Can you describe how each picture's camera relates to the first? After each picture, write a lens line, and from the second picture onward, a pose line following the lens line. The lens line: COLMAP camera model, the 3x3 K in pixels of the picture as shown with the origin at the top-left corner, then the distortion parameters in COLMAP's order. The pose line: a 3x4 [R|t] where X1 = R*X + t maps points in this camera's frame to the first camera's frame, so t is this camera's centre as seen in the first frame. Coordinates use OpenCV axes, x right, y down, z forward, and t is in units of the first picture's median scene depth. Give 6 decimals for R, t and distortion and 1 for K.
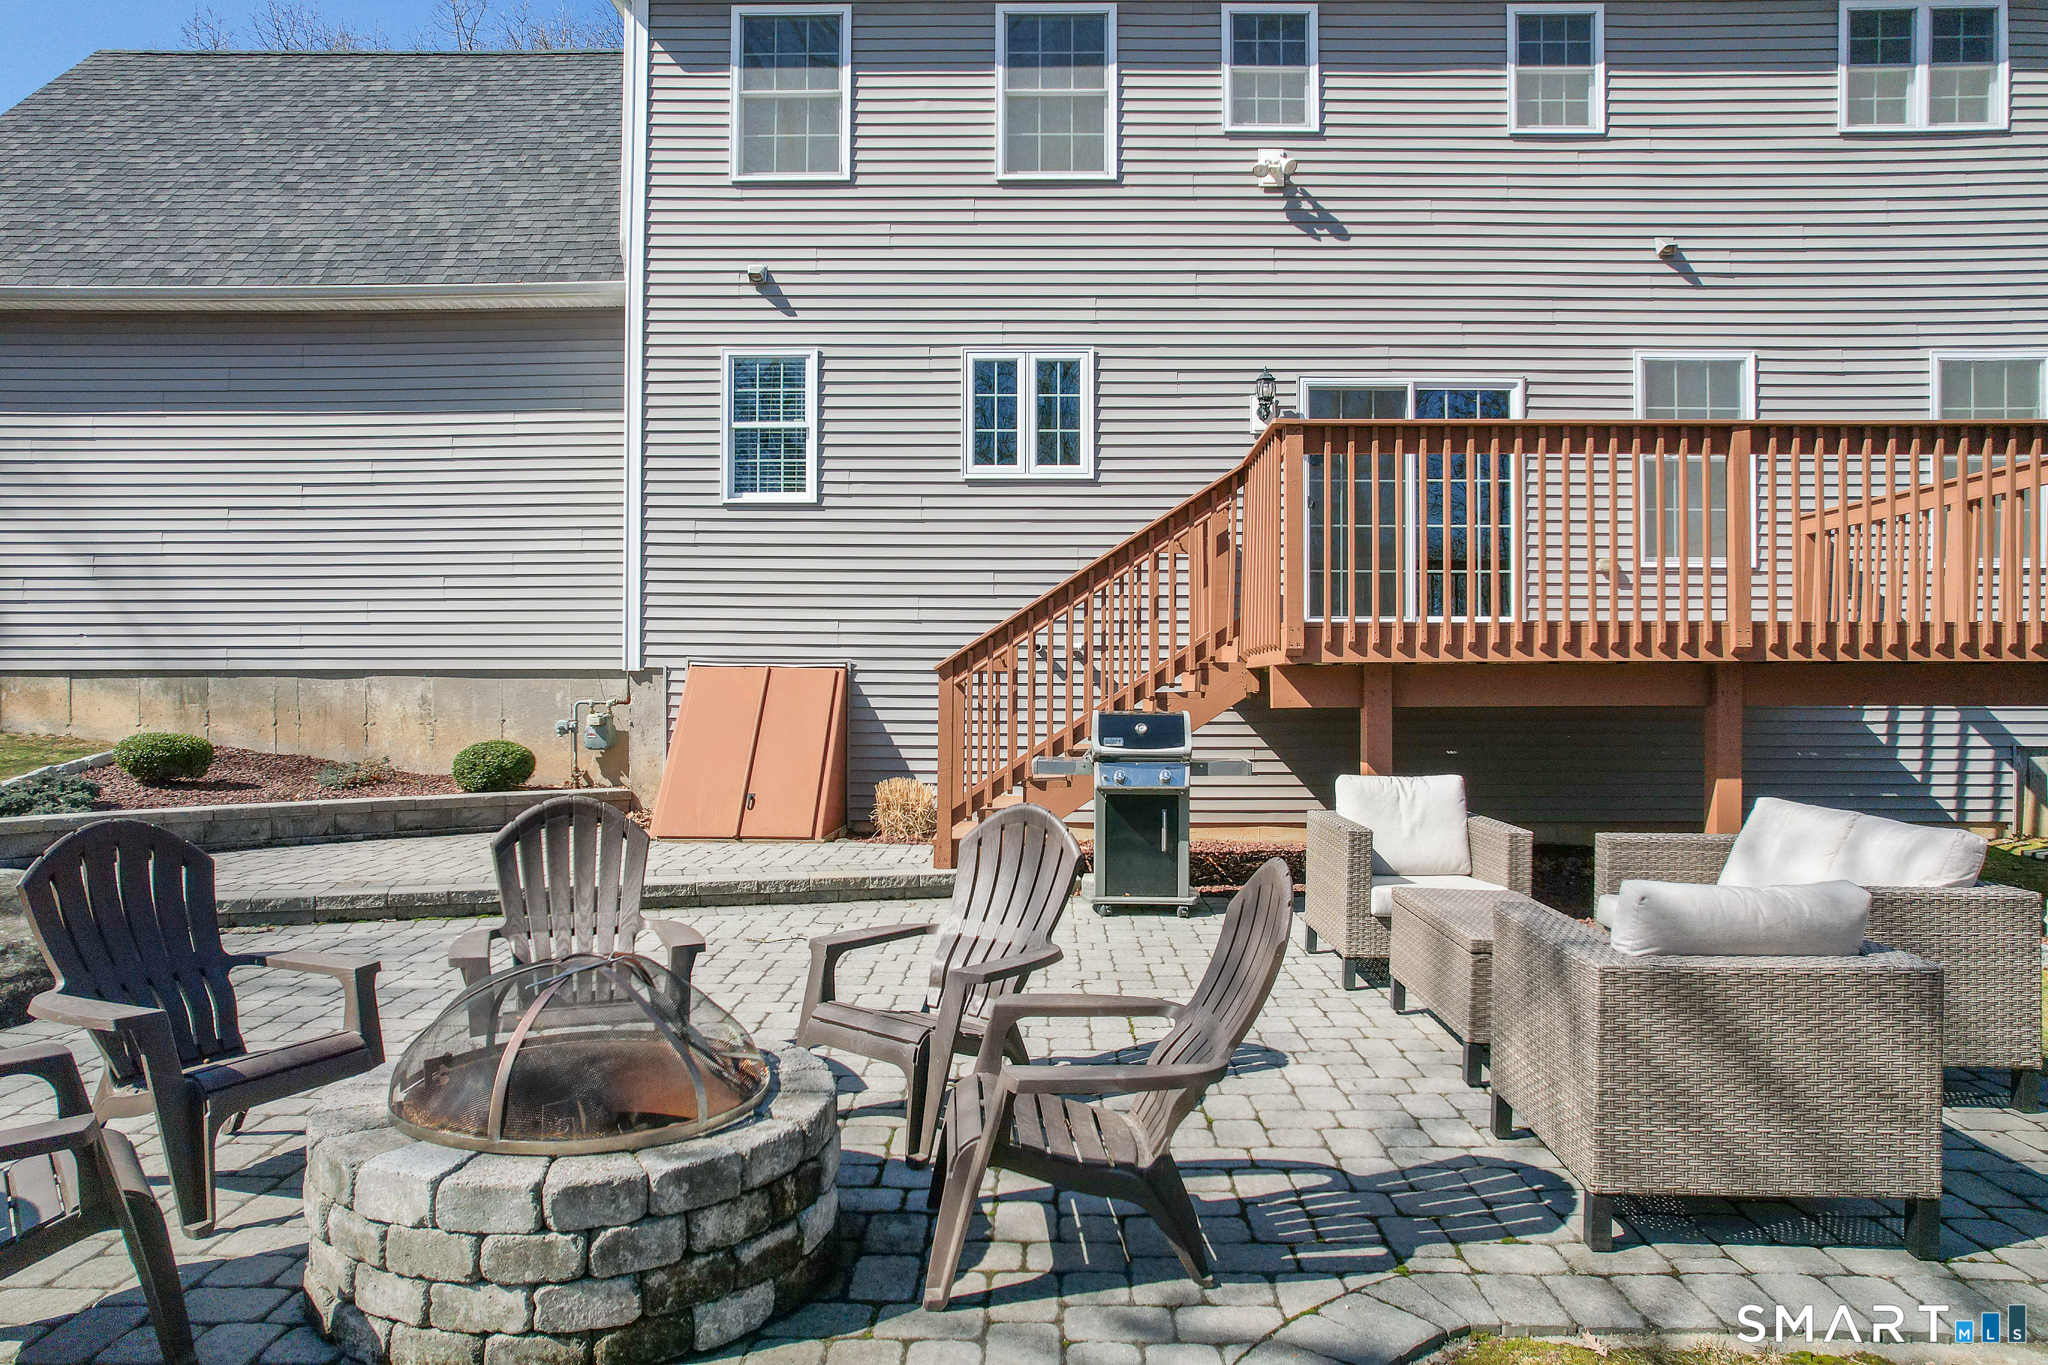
lens RADIAL K [[1215.2, 0, 1024.0], [0, 1215.2, 682.5], [0, 0, 1]] dist [-0.066041, 0.053272]
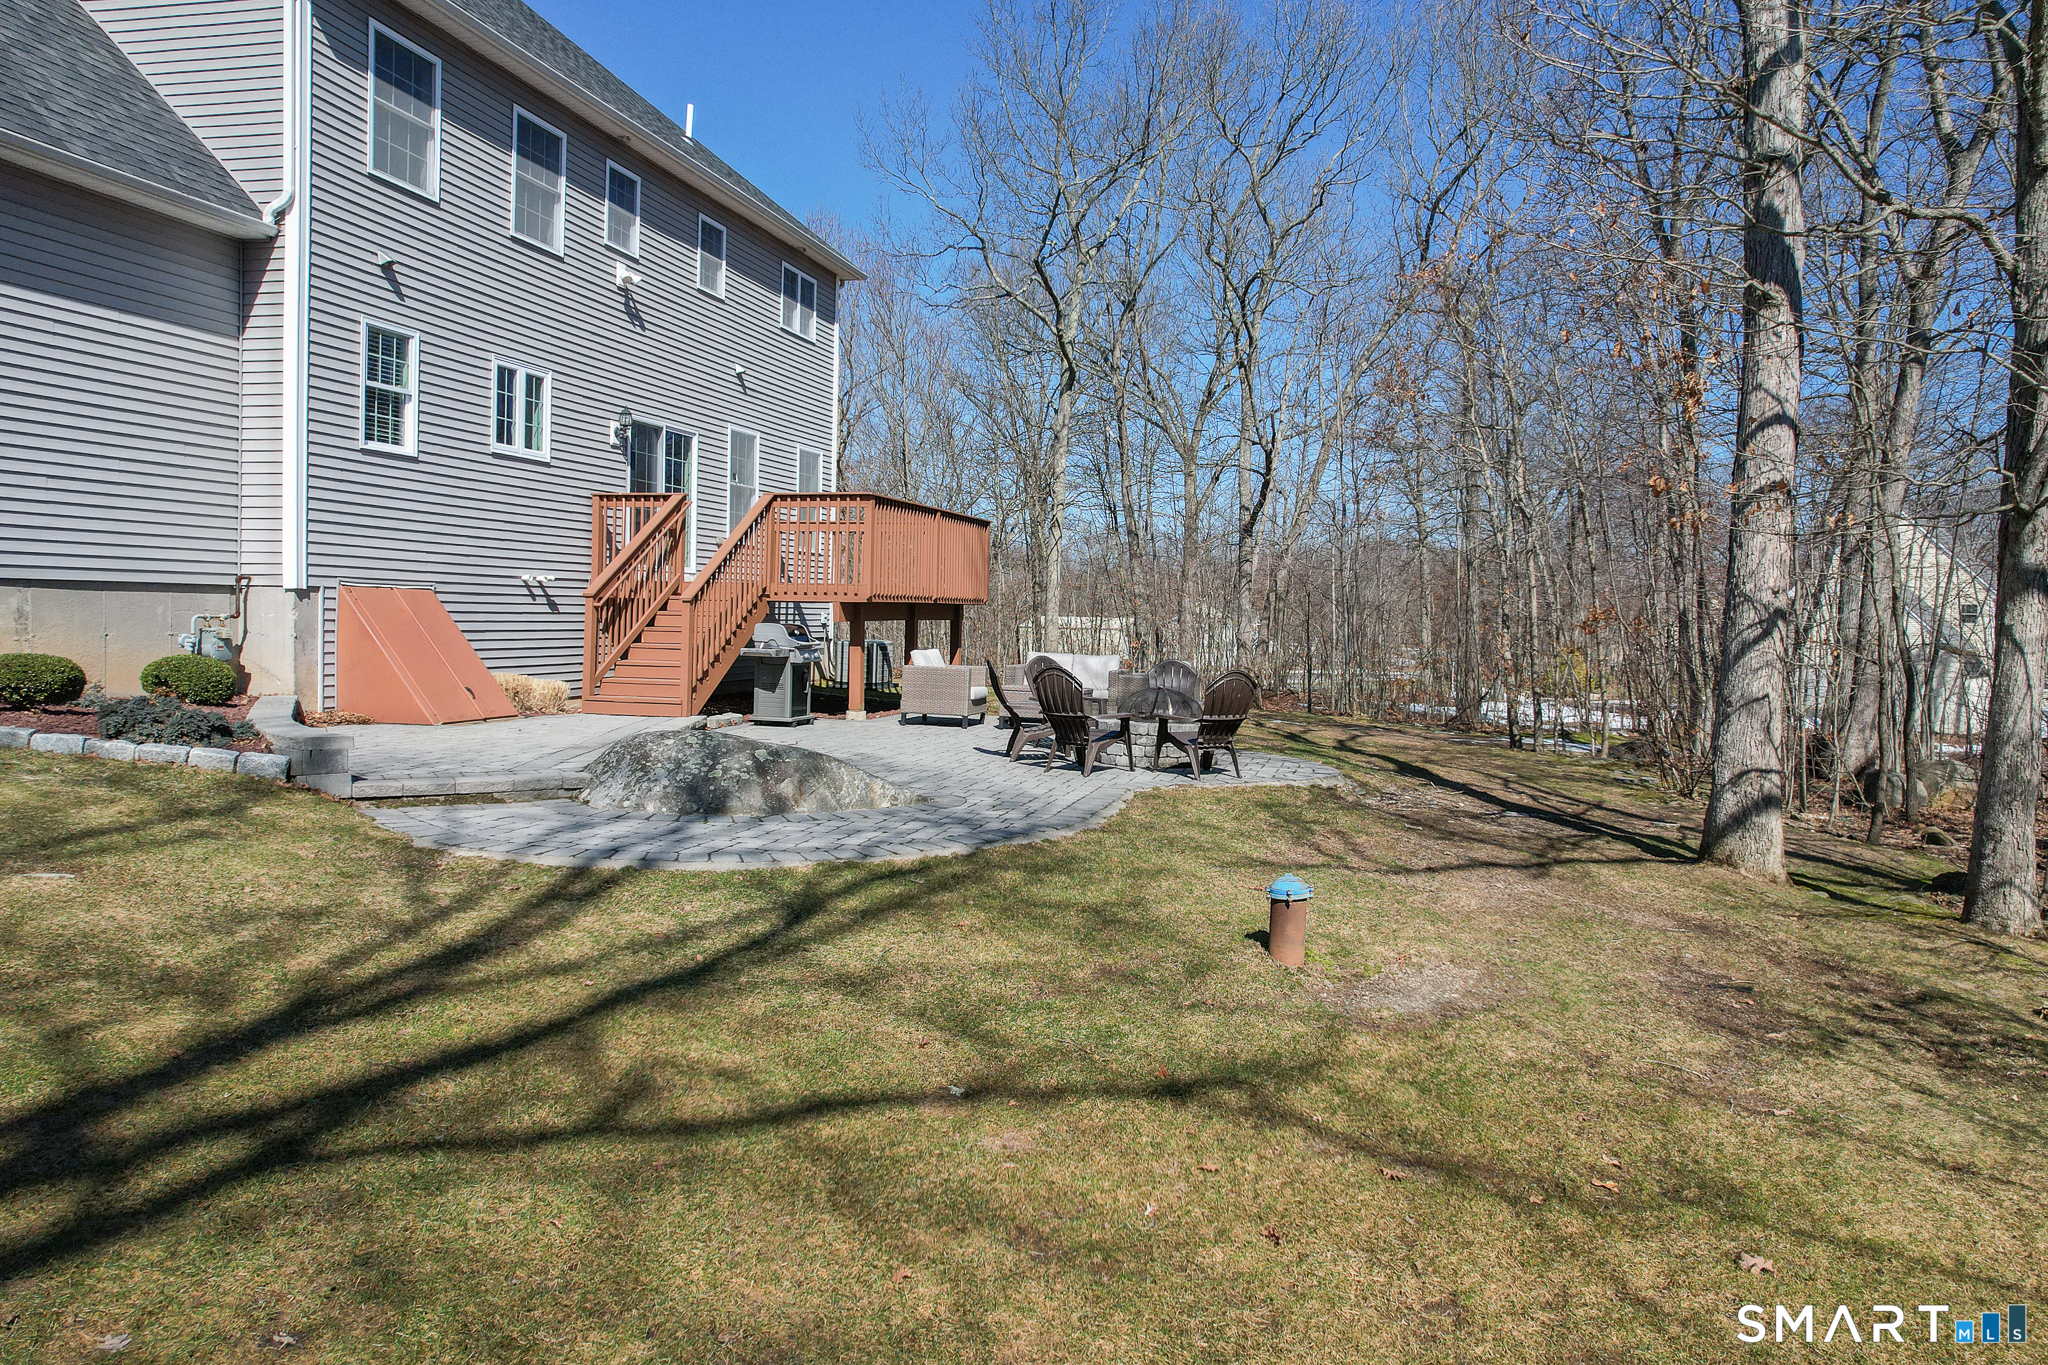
lens RADIAL K [[1338.1, 0, 1094.0], [0, 1338.1, 646.5], [0, 0, 1]] dist [-0.071356, 0.053207]
pose [[0.201824, -0.022545, 0.979162, -1.362926], [-0.027448, 0.999212, 0.028664, -0.010875], [-0.979037, -0.032661, 0.201046, 0.033798]]
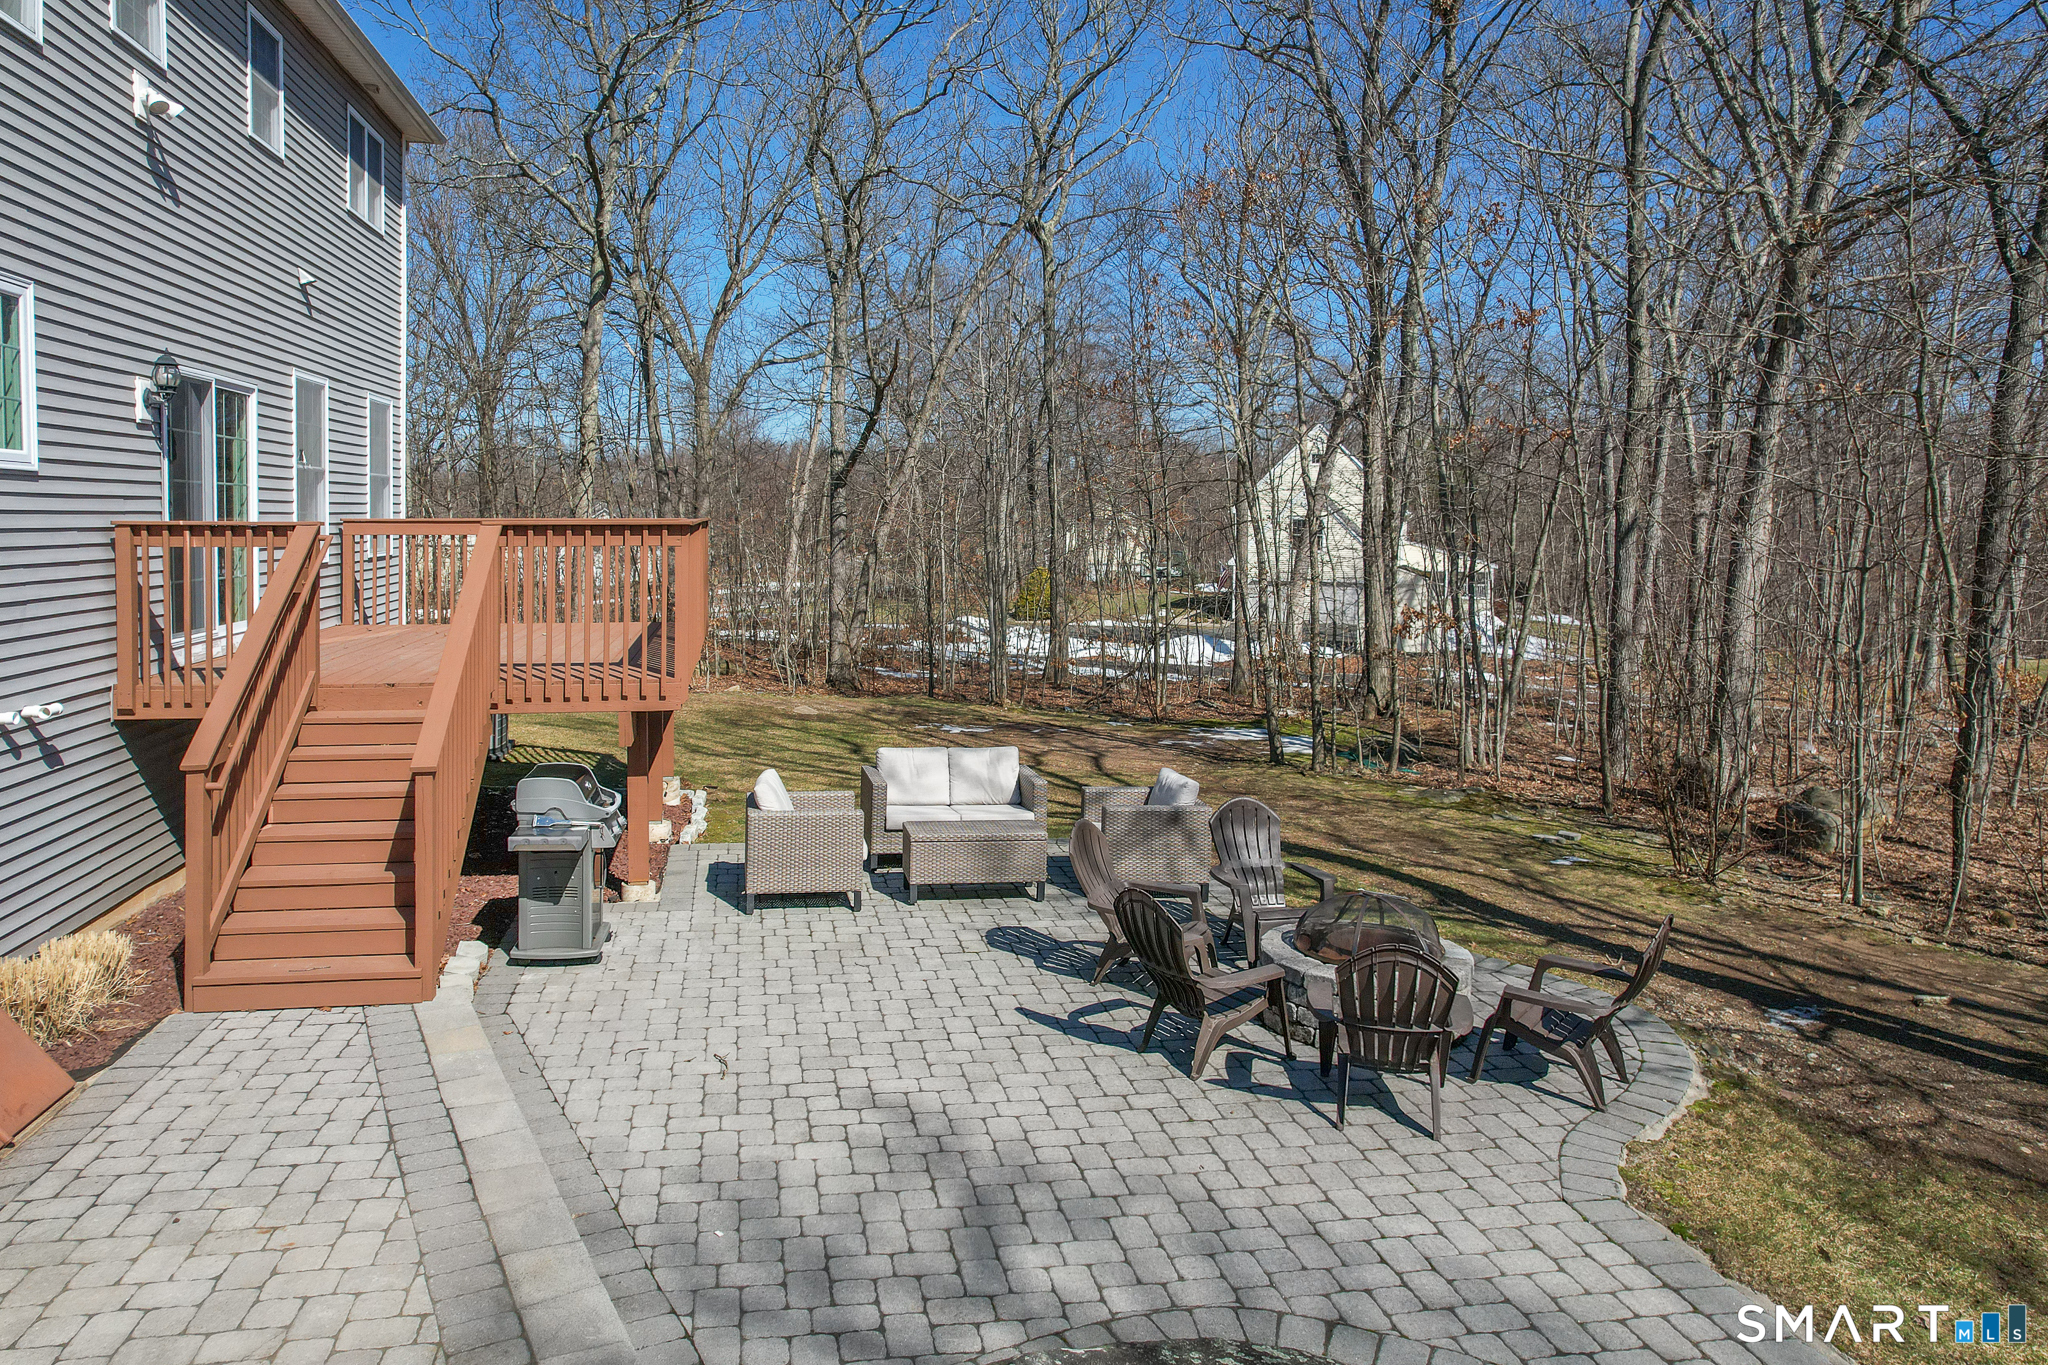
lens RADIAL K [[1340.3, 0, 950.0], [0, 1340.3, 590.0], [0, 0, 1]] dist [-0.090336, 0.092363]
pose [[-0.155871, -0.055522, 0.986216, -0.784487], [-0.015837, 0.998431, 0.053706, -0.147538], [-0.987650, -0.007247, -0.156506, 0.587423]]
